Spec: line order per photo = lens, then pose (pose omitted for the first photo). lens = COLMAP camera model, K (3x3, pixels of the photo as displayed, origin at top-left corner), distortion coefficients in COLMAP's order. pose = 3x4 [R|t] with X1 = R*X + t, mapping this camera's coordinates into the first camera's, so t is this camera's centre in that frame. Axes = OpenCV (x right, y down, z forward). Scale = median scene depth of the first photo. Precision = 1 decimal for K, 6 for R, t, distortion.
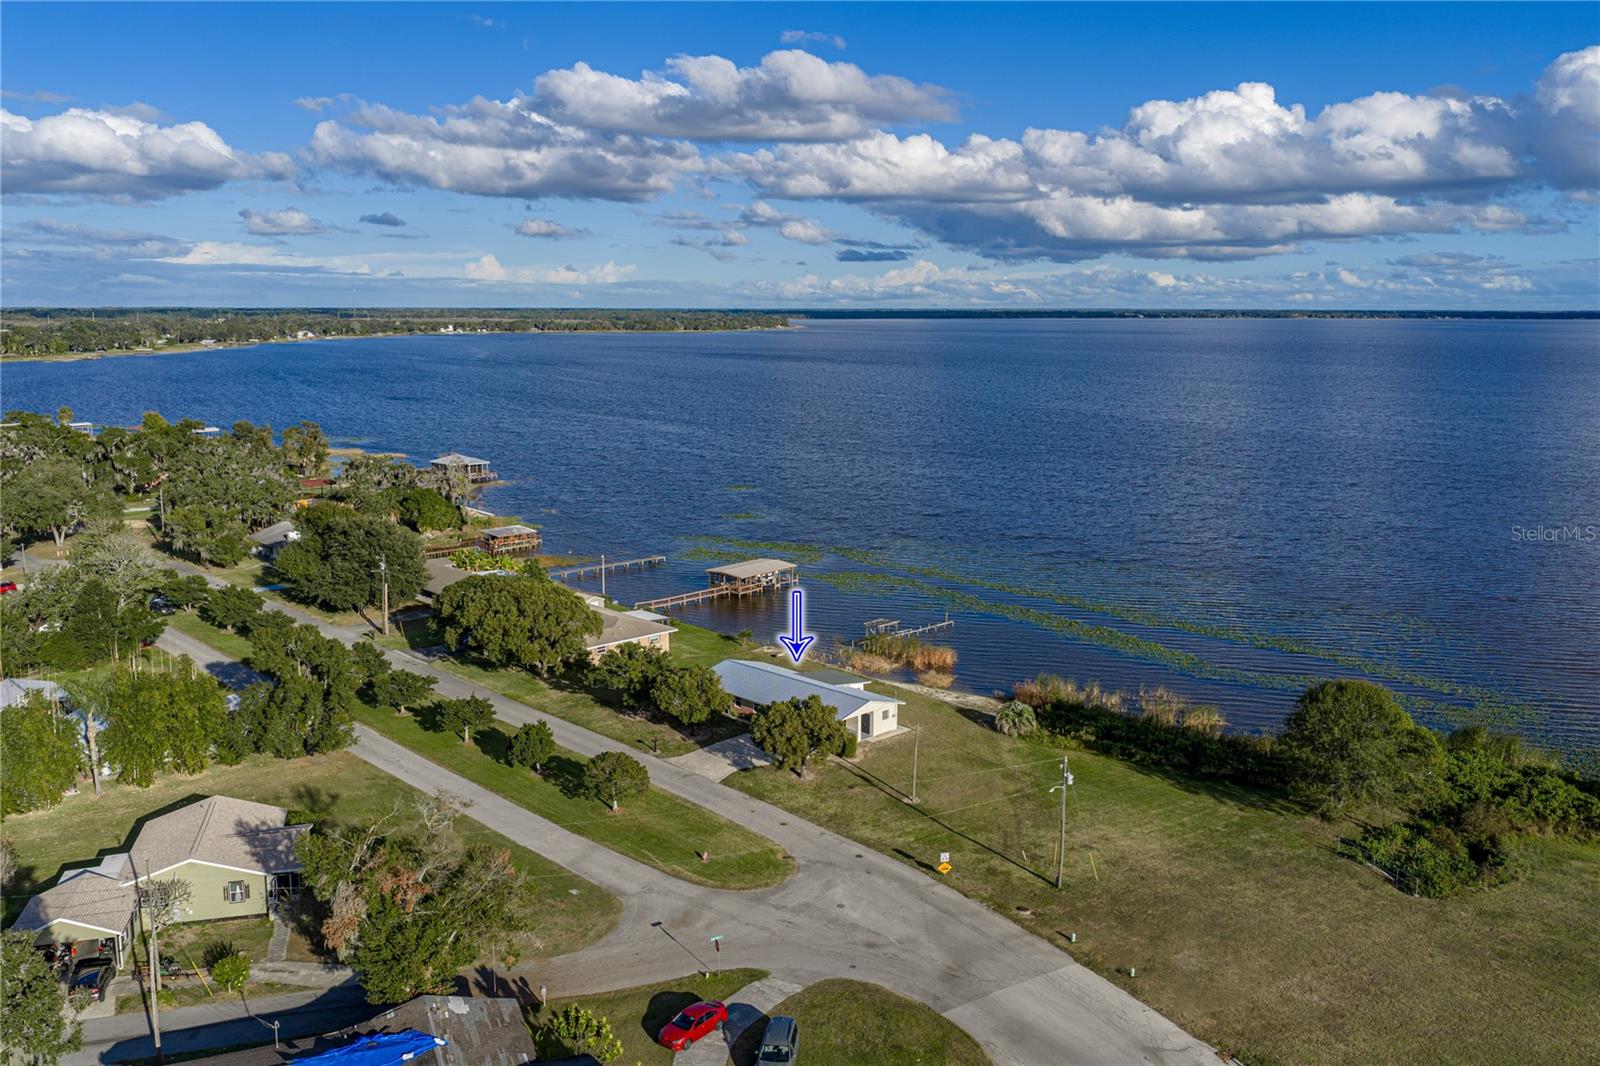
lens RADIAL K [[1341.1, 0, 799.1], [0, 1341.1, 529.9], [0, 0, 1]] dist [0.005778, -0.010015]
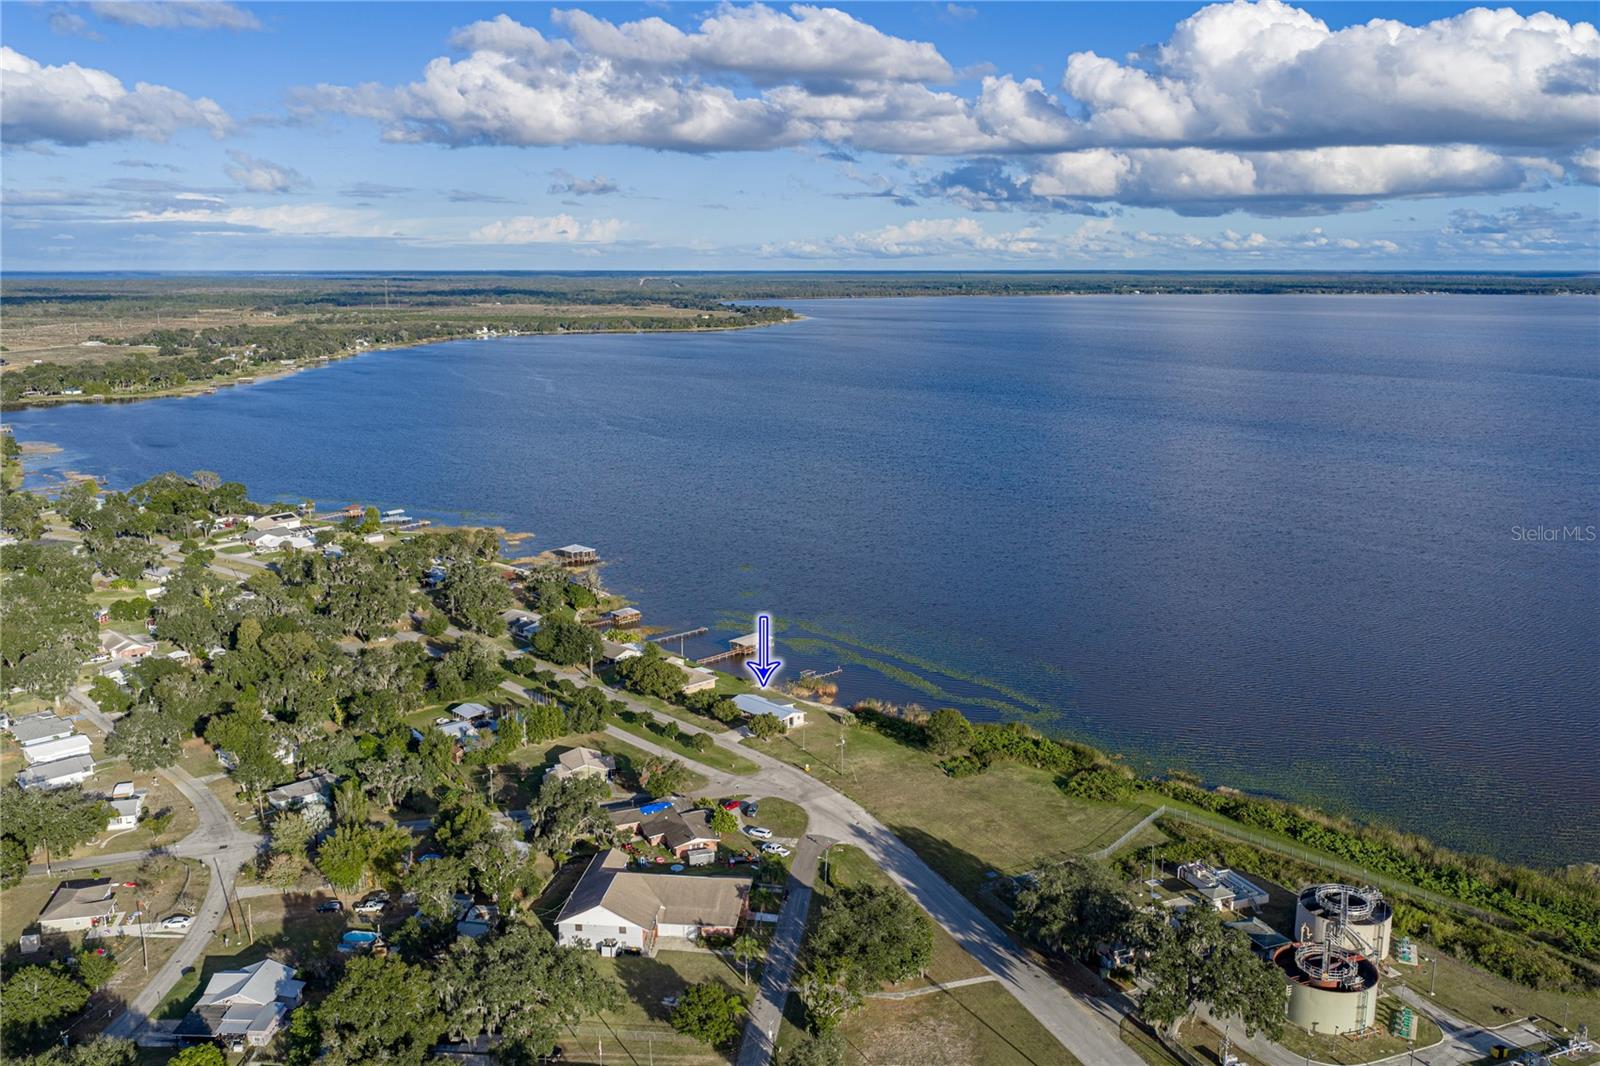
lens RADIAL K [[1341.1, 0, 802.7], [0, 1341.1, 525.7], [0, 0, 1]] dist [0.005778, -0.010015]
pose [[0.999994, 0.001810, -0.003048, 0.081063], [-0.001725, 0.999617, 0.027622, -0.324723], [0.003097, -0.027617, 0.999614, -1.698335]]
